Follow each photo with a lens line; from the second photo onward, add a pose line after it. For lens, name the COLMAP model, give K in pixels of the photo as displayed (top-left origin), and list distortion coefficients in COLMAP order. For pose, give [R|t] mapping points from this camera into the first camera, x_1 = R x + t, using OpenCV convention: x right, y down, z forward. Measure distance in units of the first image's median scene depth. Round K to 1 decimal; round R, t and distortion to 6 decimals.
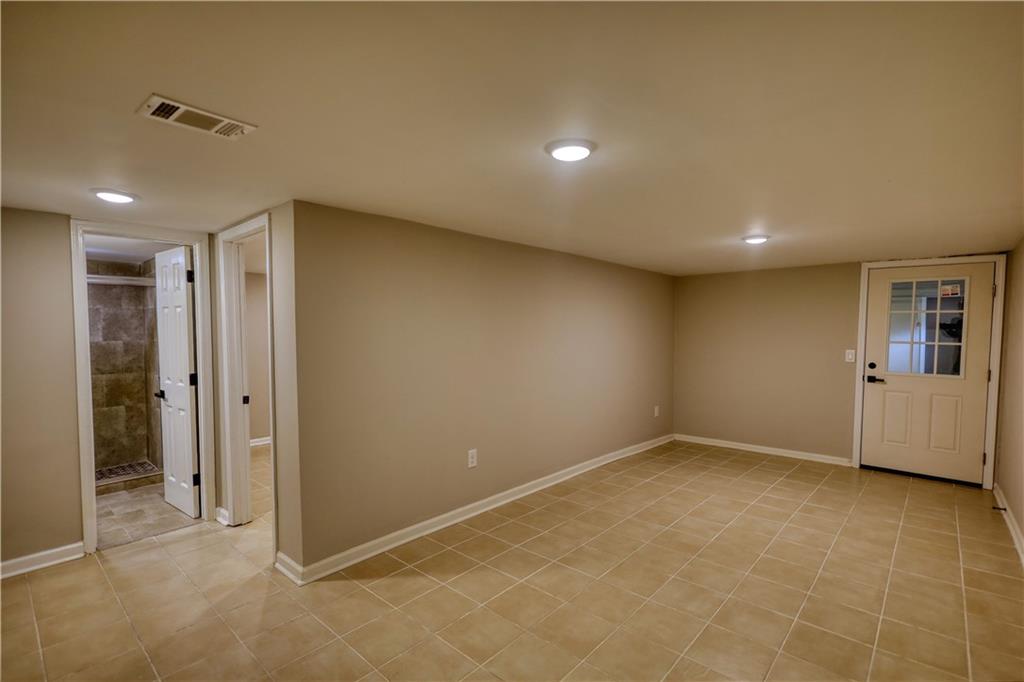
lens RADIAL K [[476.4, 0, 513.0], [0, 476.4, 346.3], [0, 0, 1]] dist [-0.000777, -0.000630]
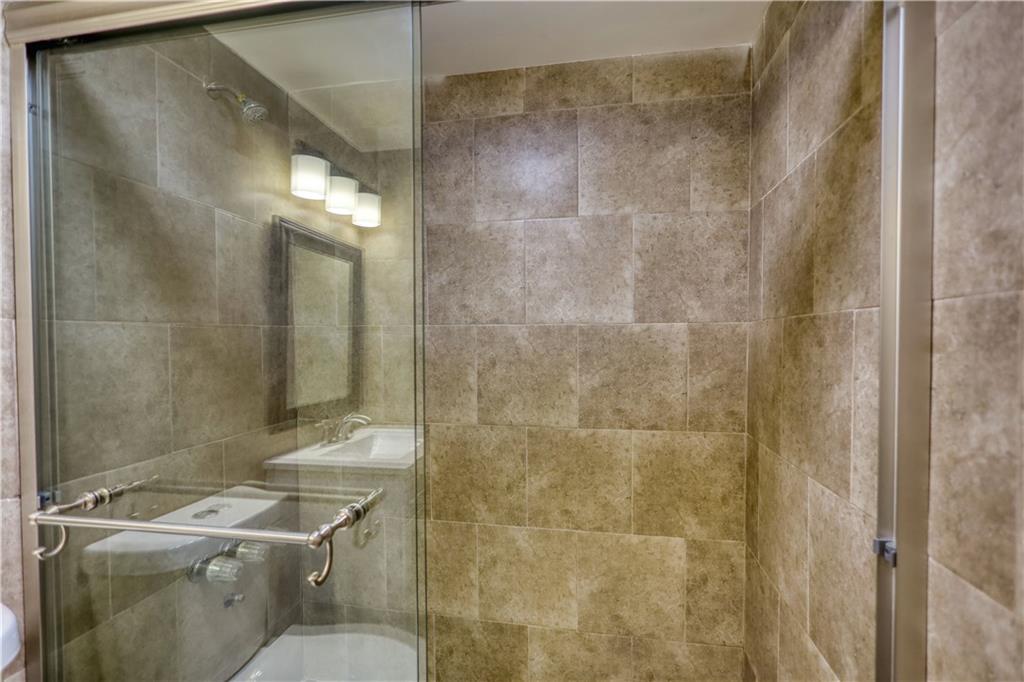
lens RADIAL K [[476.4, 0, 513.0], [0, 476.4, 346.3], [0, 0, 1]] dist [-0.000777, -0.000630]
pose [[0.519306, 0.014952, -0.854458, -0.621778], [-0.039103, 0.999215, -0.006280, 0.009450], [0.853694, 0.036673, 0.519483, 0.752296]]
